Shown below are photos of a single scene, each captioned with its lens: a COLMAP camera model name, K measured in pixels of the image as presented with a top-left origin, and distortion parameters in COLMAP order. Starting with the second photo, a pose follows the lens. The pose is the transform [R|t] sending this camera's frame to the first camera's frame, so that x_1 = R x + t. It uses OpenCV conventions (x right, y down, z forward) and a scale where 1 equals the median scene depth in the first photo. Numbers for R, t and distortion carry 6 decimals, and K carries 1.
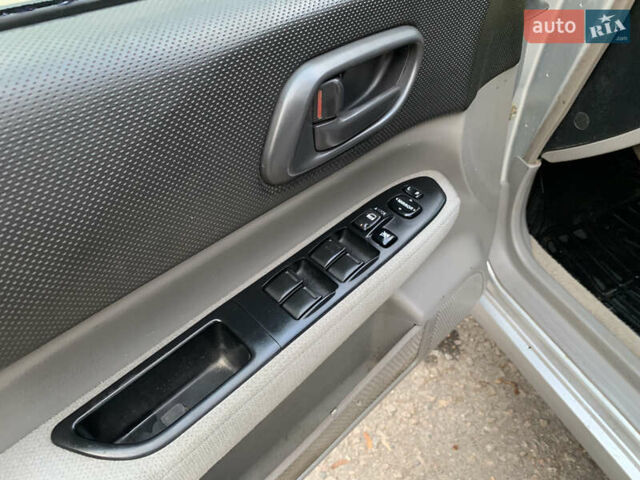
lens RADIAL K [[499.7, 0, 320.0], [0, 499.7, 240.0], [0, 0, 1]] dist [-0.003689, 0.000584]
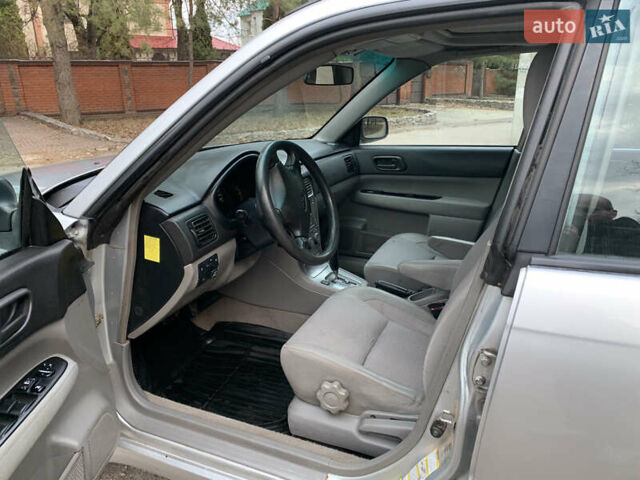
lens RADIAL K [[499.7, 0, 320.0], [0, 499.7, 240.0], [0, 0, 1]] dist [-0.003689, 0.000584]
pose [[0.722689, -0.169308, 0.670116, -0.242800], [0.439739, 0.860631, -0.256796, 0.416549], [-0.533245, 0.480260, 0.696420, -1.042478]]
